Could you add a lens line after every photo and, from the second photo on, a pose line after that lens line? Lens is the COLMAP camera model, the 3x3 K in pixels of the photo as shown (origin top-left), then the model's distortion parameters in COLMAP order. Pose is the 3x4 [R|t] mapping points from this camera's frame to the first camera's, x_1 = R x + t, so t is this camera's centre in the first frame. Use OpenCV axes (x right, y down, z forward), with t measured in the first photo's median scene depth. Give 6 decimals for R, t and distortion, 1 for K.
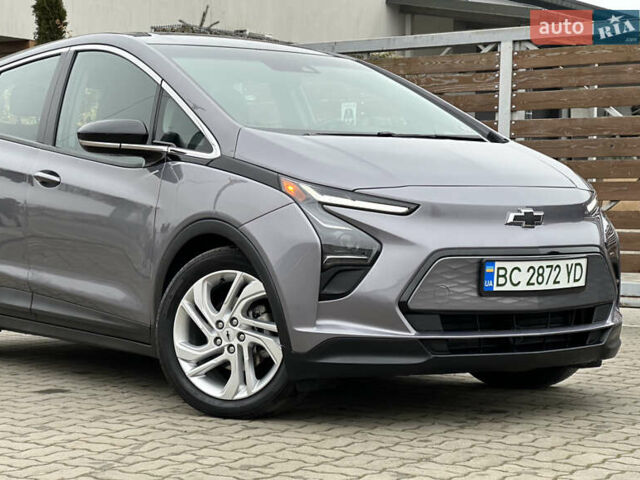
lens RADIAL K [[2085.0, 0, 320.0], [0, 2085.0, 240.0], [0, 0, 1]] dist [0.459648, -0.761531]
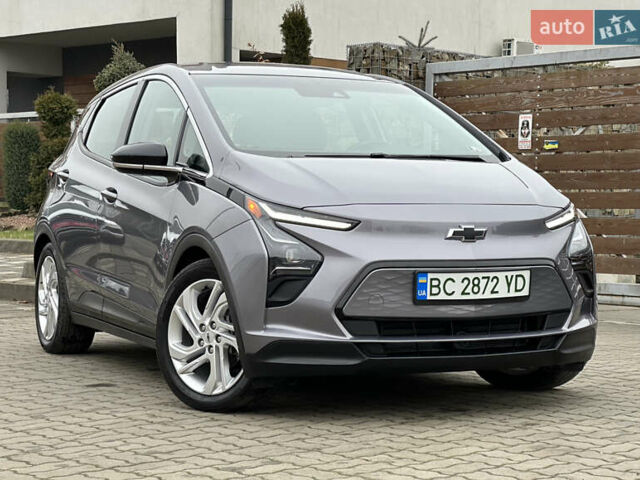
lens RADIAL K [[2085.0, 0, 320.0], [0, 2085.0, 240.0], [0, 0, 1]] dist [0.459648, -0.761531]
pose [[0.978585, 0.002904, -0.205824, 0.247166], [-0.002722, 0.999996, 0.001165, -0.007986], [0.205826, -0.000580, 0.978588, -0.084217]]
